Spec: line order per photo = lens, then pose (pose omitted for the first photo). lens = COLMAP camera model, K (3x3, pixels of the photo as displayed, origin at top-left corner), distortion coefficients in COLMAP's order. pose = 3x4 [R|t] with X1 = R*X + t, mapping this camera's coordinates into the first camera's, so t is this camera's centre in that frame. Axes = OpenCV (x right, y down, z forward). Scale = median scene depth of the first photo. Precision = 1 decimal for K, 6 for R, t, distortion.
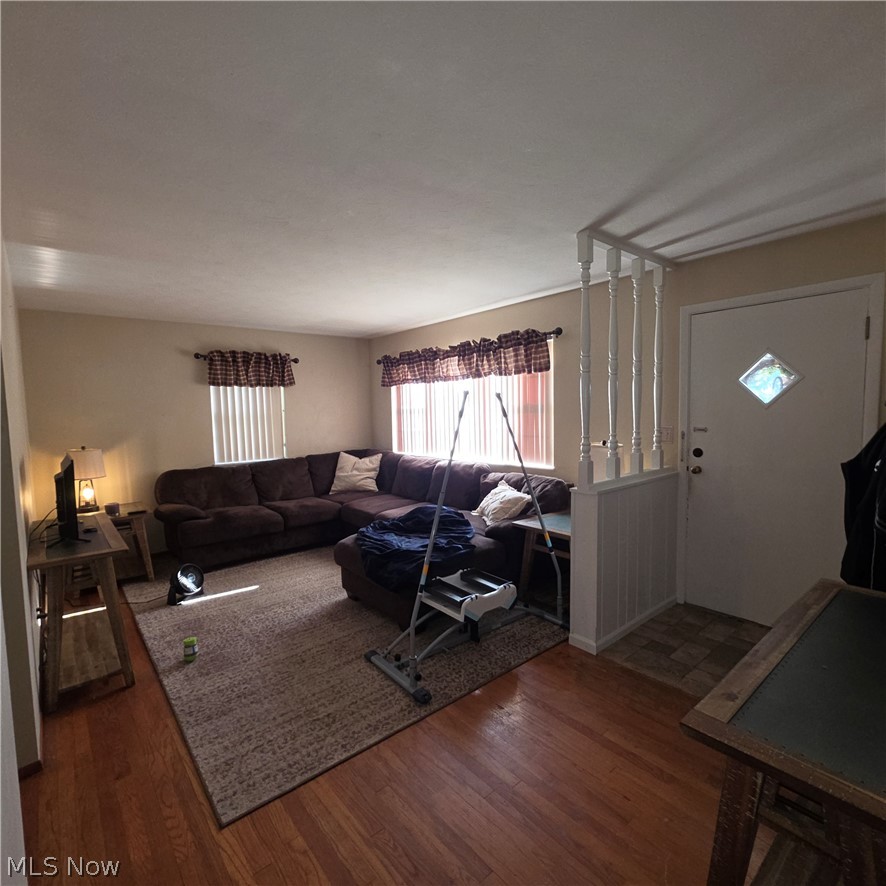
lens RADIAL K [[473.4, 0, 444.5], [0, 473.4, 444.7], [0, 0, 1]] dist [-0.000348, 0.000254]
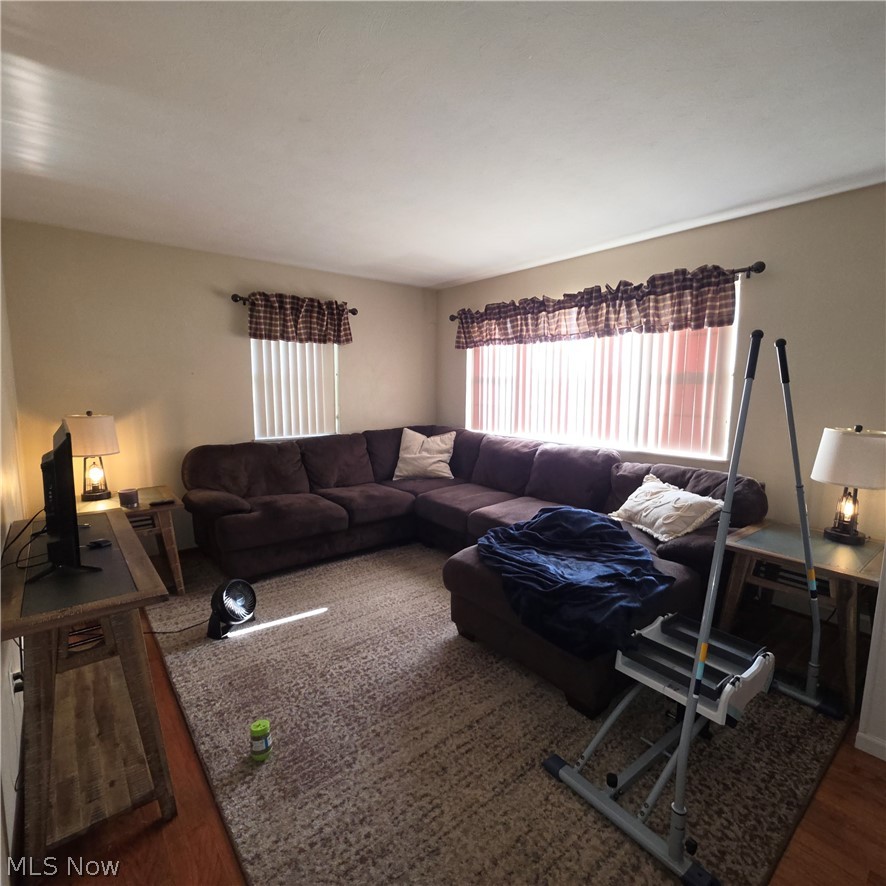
lens RADIAL K [[473.4, 0, 444.5], [0, 473.4, 444.7], [0, 0, 1]] dist [-0.000348, 0.000254]
pose [[0.999489, 0.030562, -0.009374, -0.193482], [-0.030059, 0.998308, 0.049770, 0.002171], [0.010879, -0.049463, 0.998717, 0.256485]]
